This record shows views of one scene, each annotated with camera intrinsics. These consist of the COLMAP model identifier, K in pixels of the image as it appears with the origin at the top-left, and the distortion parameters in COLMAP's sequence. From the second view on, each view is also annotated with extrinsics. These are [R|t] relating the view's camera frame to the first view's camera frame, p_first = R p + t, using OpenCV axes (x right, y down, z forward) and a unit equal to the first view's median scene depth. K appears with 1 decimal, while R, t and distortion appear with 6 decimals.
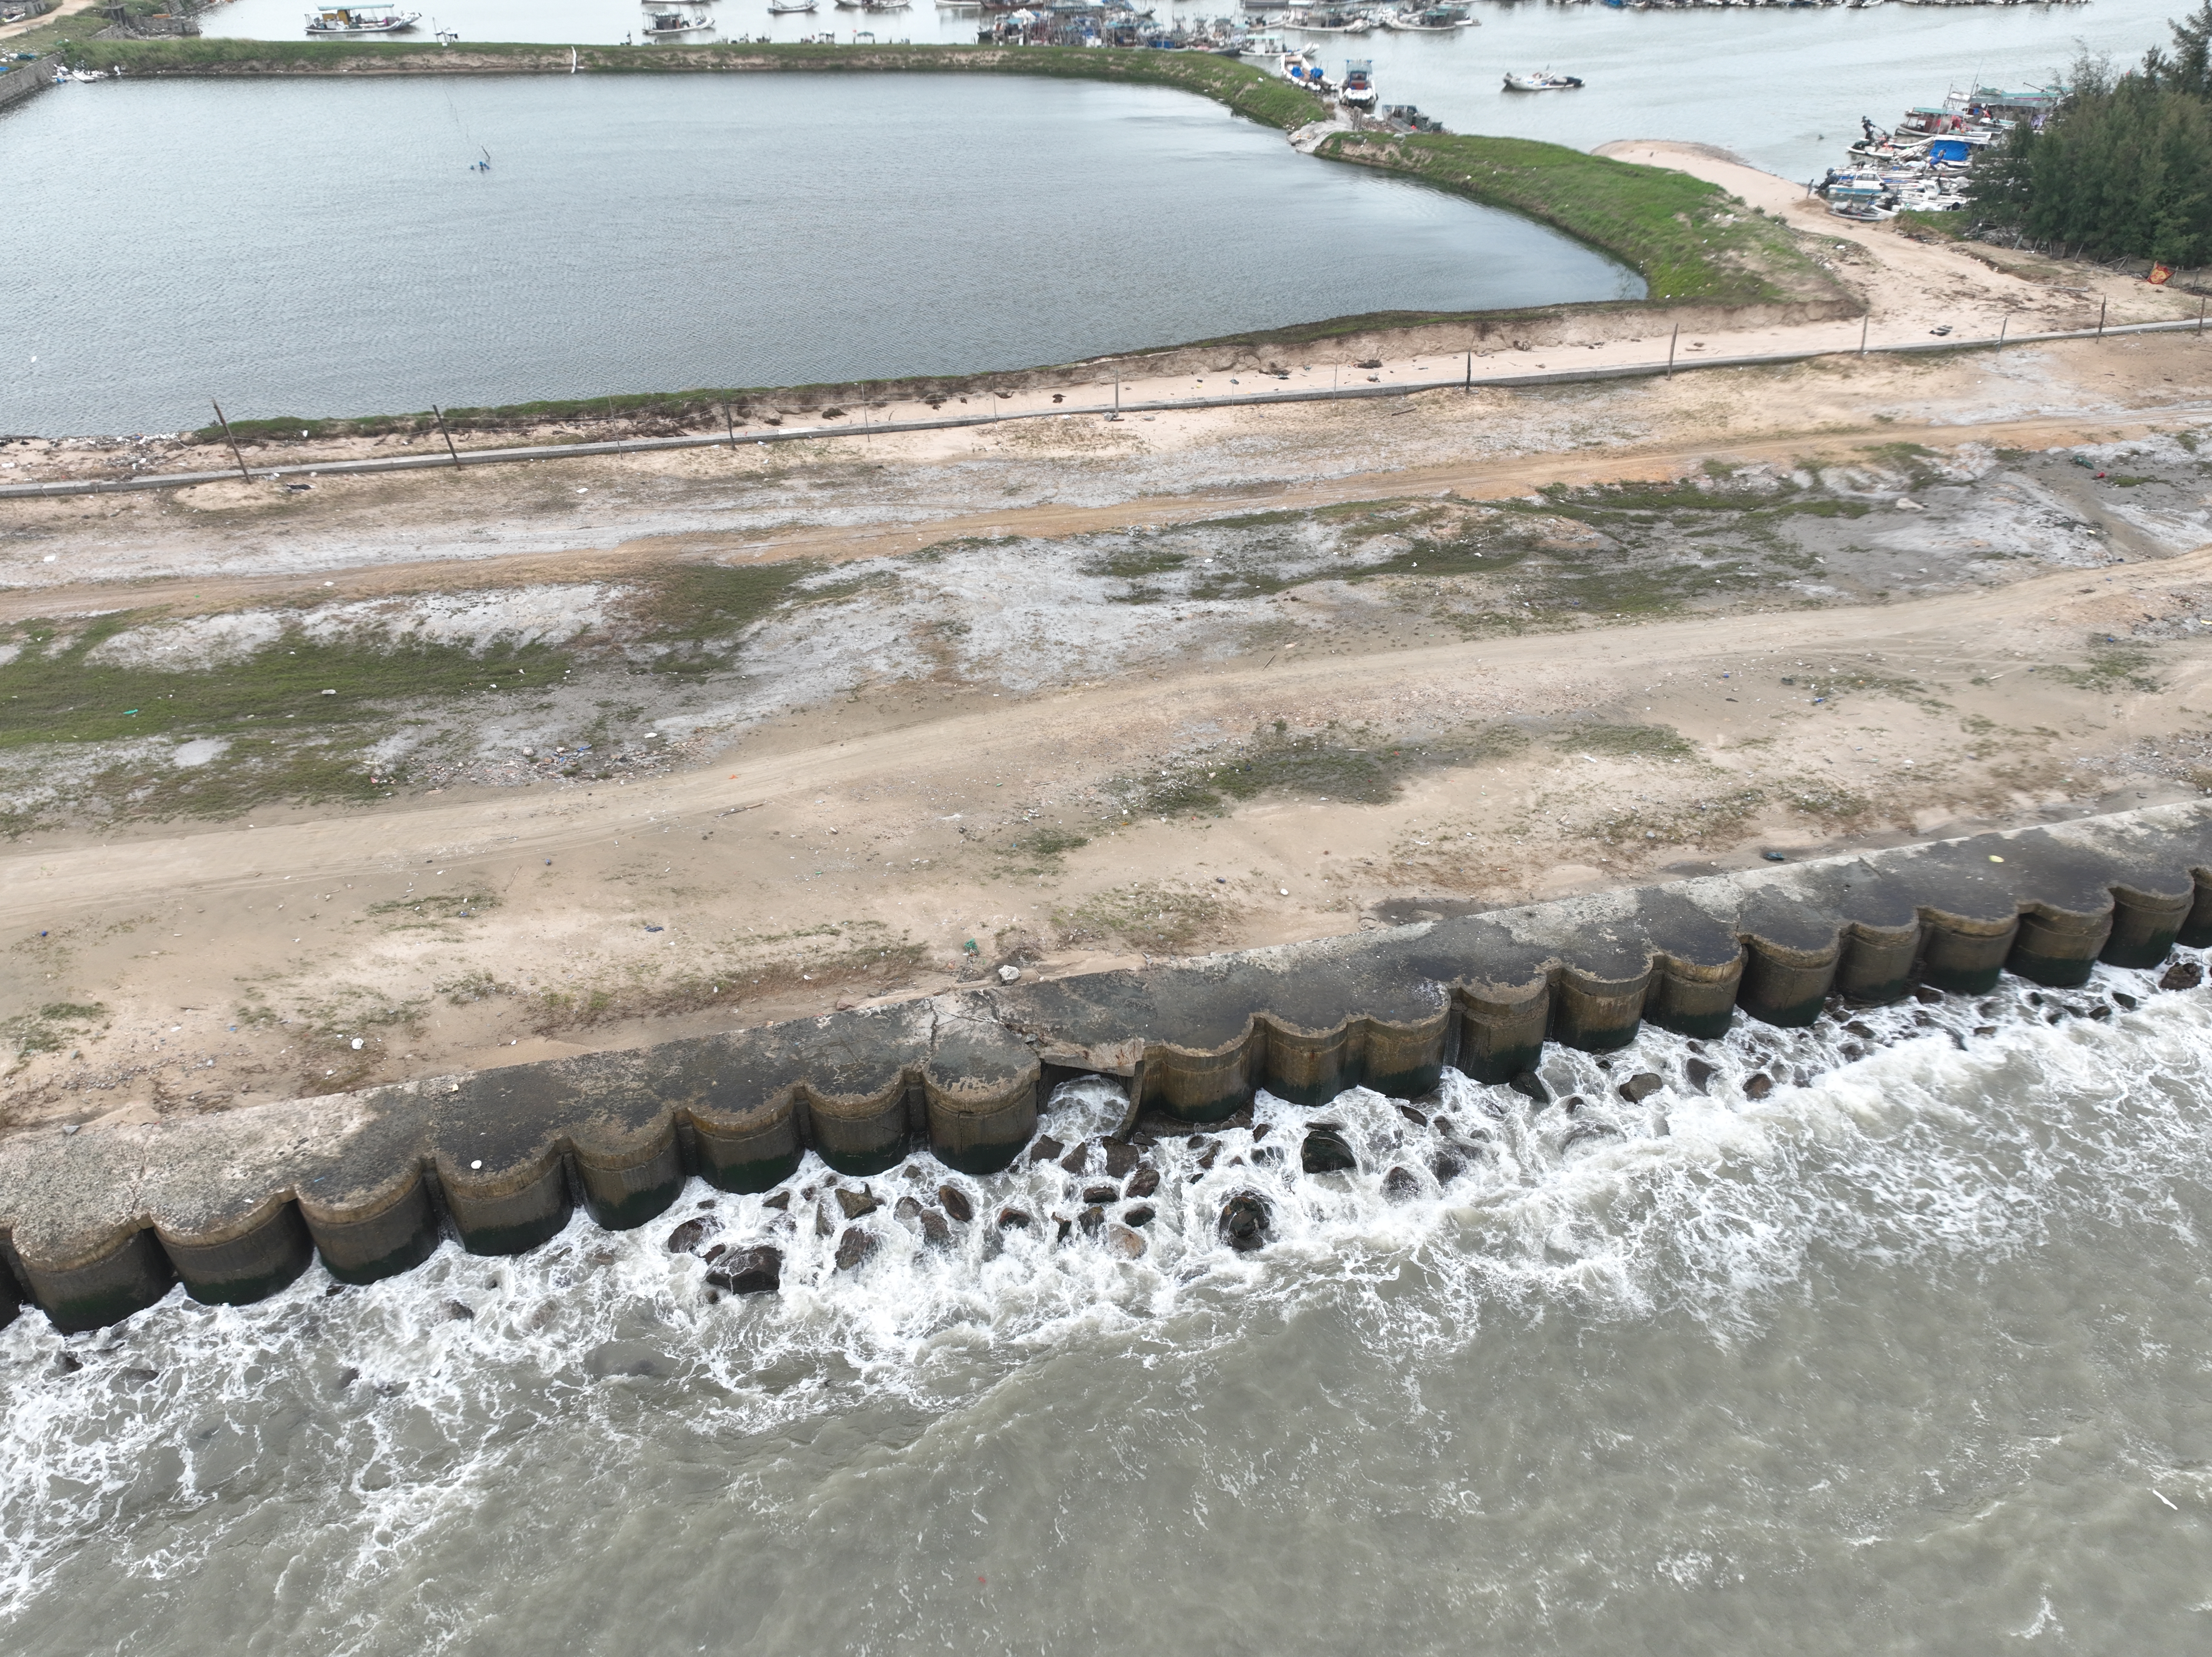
lens RADIAL K [[1582.3, 0, 1109.7], [0, 1582.3, 823.0], [0, 0, 1]] dist [-0.011817, 0.035643]
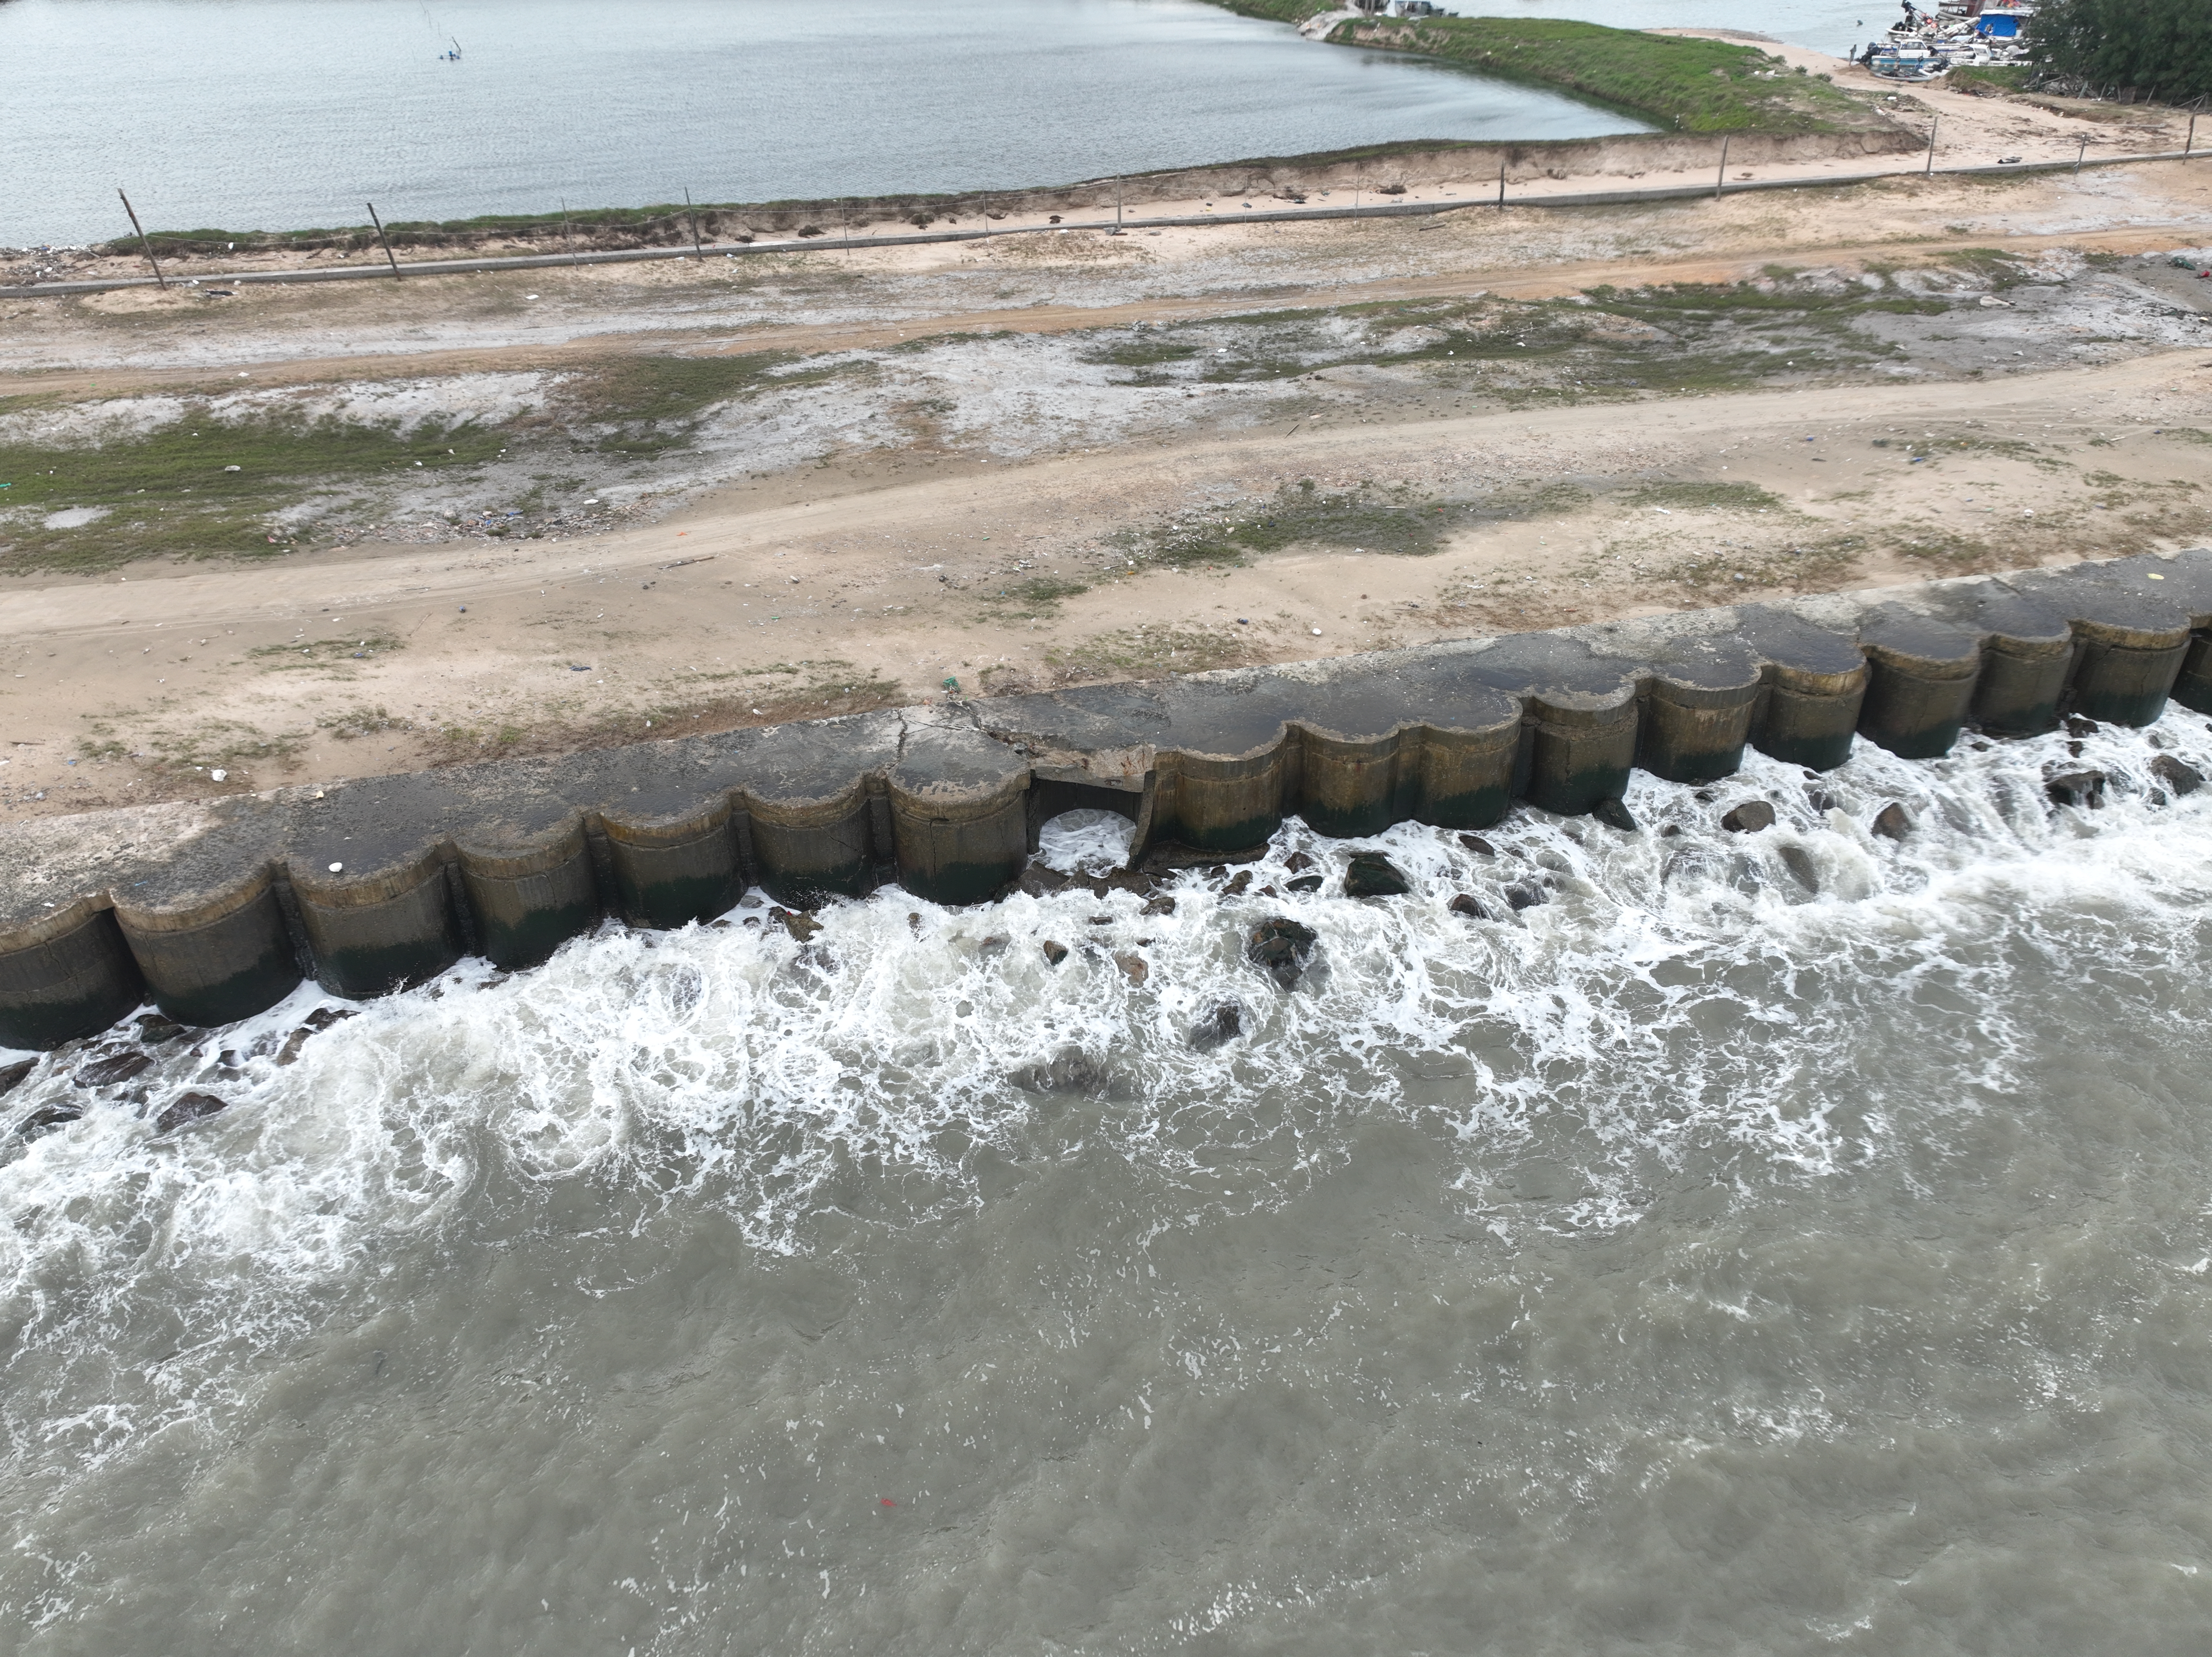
lens RADIAL K [[1582.3, 0, 1110.1], [0, 1582.3, 823.8], [0, 0, 1]] dist [-0.011817, 0.035643]
pose [[0.999971, -0.006474, -0.003921, 0.000778], [0.006466, 0.999977, -0.001973, 0.134006], [0.003933, 0.001948, 0.999990, 0.127097]]
